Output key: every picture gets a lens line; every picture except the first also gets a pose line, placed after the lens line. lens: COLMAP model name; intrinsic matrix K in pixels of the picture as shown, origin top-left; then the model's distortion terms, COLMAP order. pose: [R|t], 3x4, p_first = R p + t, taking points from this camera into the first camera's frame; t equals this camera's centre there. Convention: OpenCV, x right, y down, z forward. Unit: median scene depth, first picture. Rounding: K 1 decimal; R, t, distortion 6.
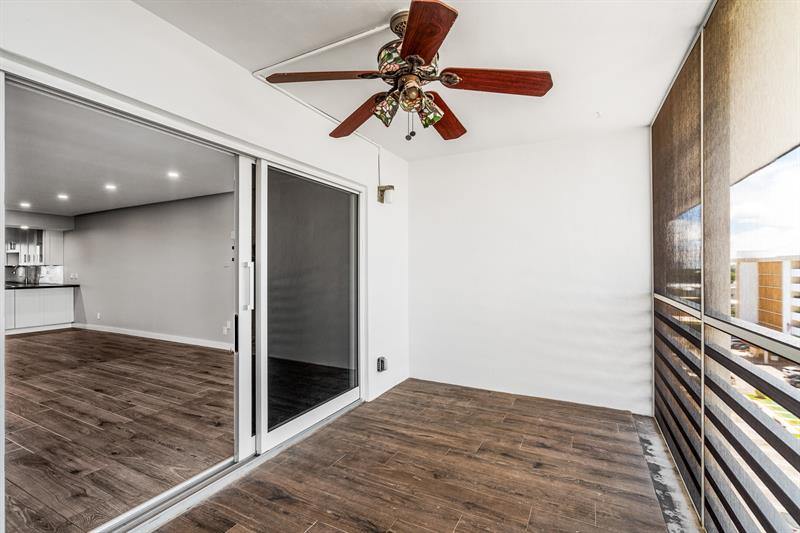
lens RADIAL K [[366.5, 0, 400.3], [0, 366.5, 270.4], [0, 0, 1]] dist [0.001024, -0.000587]
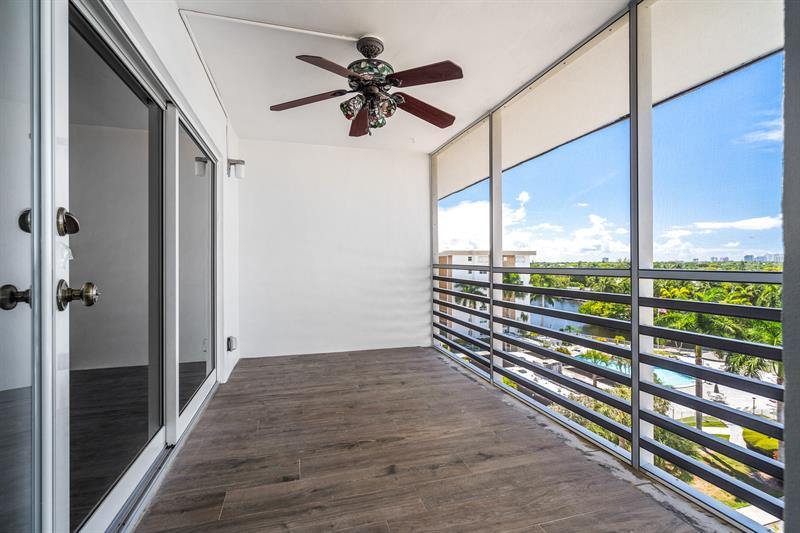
lens RADIAL K [[366.5, 0, 399.6], [0, 366.5, 263.0], [0, 0, 1]] dist [0.001024, -0.000587]
pose [[0.721149, -0.002884, 0.692774, -0.567406], [0.008326, 0.999955, -0.004503, 0.074816], [-0.692730, 0.009016, 0.721141, -0.005046]]
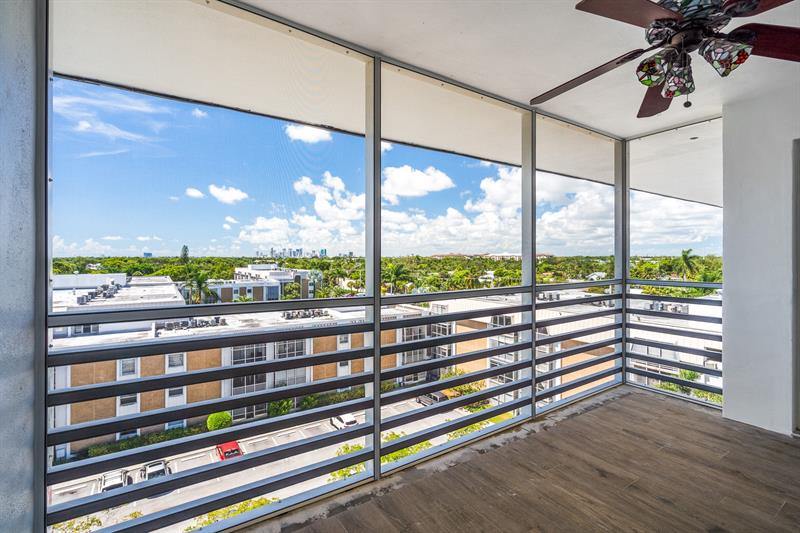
lens RADIAL K [[366.5, 0, 397.6], [0, 366.5, 258.9], [0, 0, 1]] dist [0.001024, -0.000587]
pose [[-0.871111, -0.002417, 0.491080, 0.133237], [0.002015, 0.999962, 0.008496, -0.014300], [-0.491082, 0.008391, -0.871073, 1.449376]]
